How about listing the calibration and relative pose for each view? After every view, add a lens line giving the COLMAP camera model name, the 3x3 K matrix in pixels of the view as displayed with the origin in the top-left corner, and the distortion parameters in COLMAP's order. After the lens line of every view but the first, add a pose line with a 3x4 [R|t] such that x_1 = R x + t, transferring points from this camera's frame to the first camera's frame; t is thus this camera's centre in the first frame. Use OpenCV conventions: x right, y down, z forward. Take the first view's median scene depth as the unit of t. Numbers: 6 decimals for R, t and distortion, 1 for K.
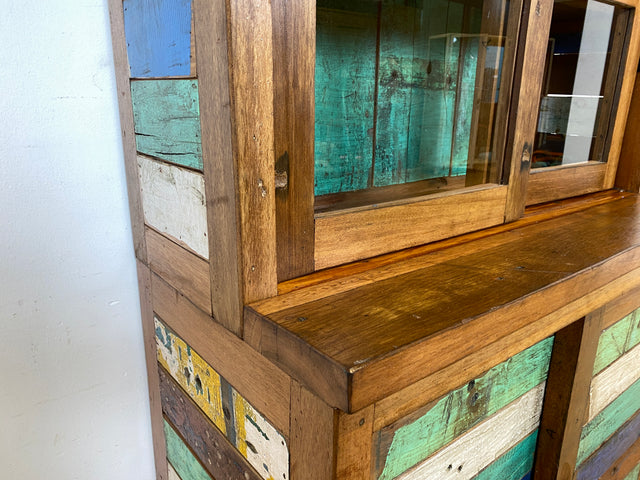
lens RADIAL K [[485.5, 0, 325.1], [0, 485.5, 241.9], [0, 0, 1]] dist [0.038729, -0.050851]
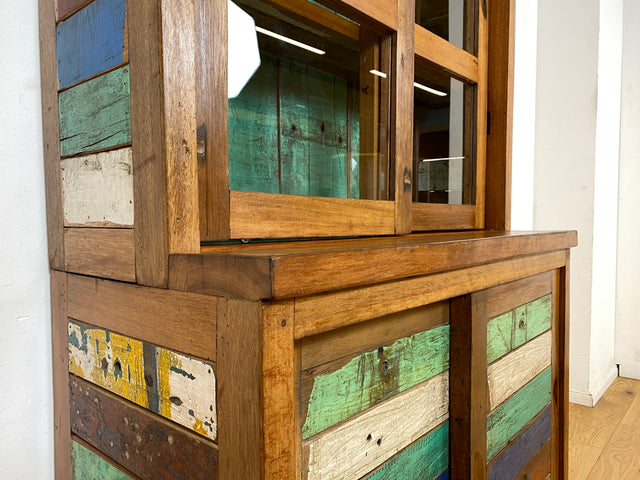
lens RADIAL K [[485.5, 0, 316.9], [0, 485.5, 243.9], [0, 0, 1]] dist [0.038729, -0.050851]
pose [[0.983709, -0.031525, 0.176984, -0.021359], [0.073222, 0.969401, -0.234309, 0.241306], [-0.164182, 0.243451, 0.955916, -0.062559]]
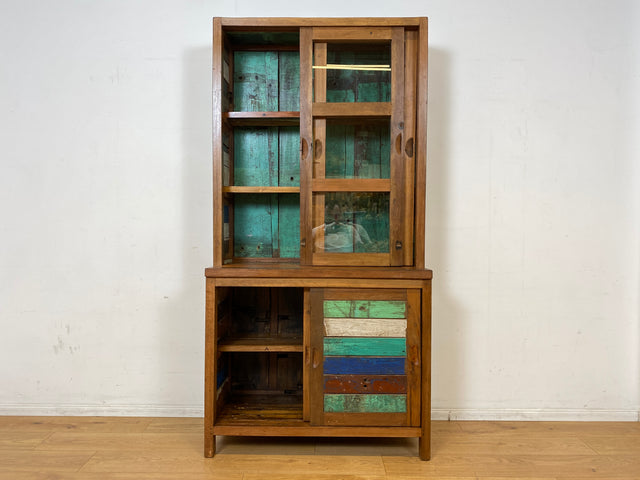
lens RADIAL K [[485.5, 0, 319.2], [0, 485.5, 234.4], [0, 0, 1]] dist [0.038729, -0.050851]
pose [[0.773731, -0.001116, -0.633513, 2.346733], [-0.179426, 0.958666, -0.220828, 0.444844], [0.607574, 0.284531, 0.741550, -1.303289]]
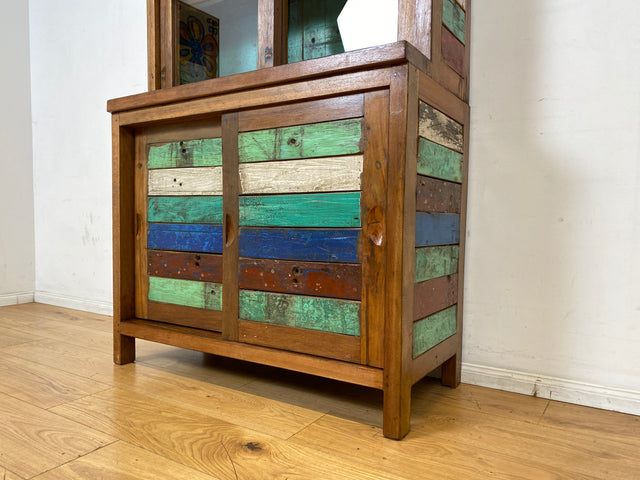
lens RADIAL K [[485.5, 0, 317.2], [0, 485.5, 242.6], [0, 0, 1]] dist [0.038729, -0.050851]
pose [[0.320762, 0.035597, -0.946491, 2.261135], [-0.278861, 0.958551, -0.058455, 0.571558], [0.905178, 0.282690, 0.317393, 0.777794]]
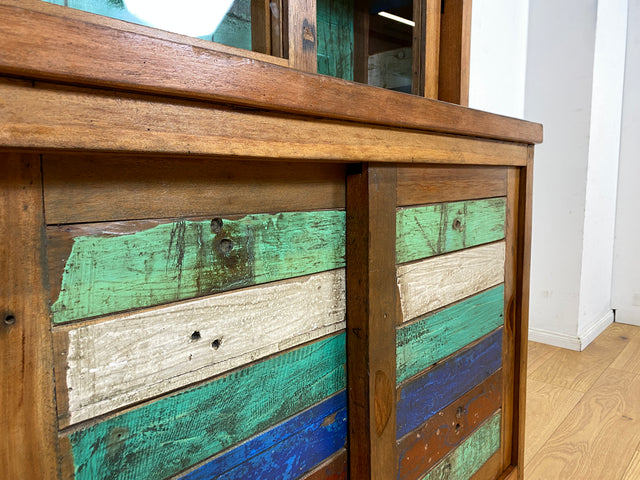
lens RADIAL K [[485.5, 0, 314.2], [0, 485.5, 233.6], [0, 0, 1]] dist [0.038729, -0.050851]
pose [[0.988676, -0.038989, 0.144914, 0.271276], [0.064514, 0.982299, -0.175858, 0.365939], [-0.135493, 0.183215, 0.973691, 0.154036]]
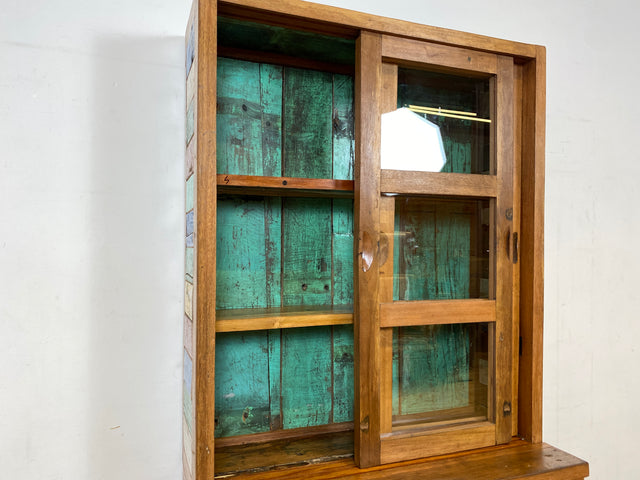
lens RADIAL K [[485.5, 0, 319.7], [0, 485.5, 240.0], [0, 0, 1]] dist [0.038729, -0.050851]
pose [[0.951680, -0.012806, -0.306825, 0.695335], [-0.082659, 0.951574, -0.296099, -0.259124], [0.295758, 0.307153, 0.904535, -0.815045]]
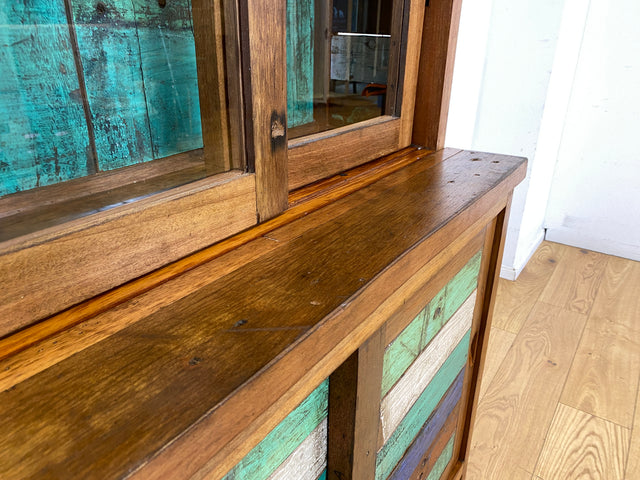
lens RADIAL K [[485.5, 0, 314.8], [0, 485.5, 238.0], [0, 0, 1]] dist [0.038729, -0.050851]
pose [[0.960850, -0.115166, 0.252000, 0.263258], [0.084327, 0.987927, 0.129961, -0.105819], [-0.263925, -0.103623, 0.958961, 0.273069]]
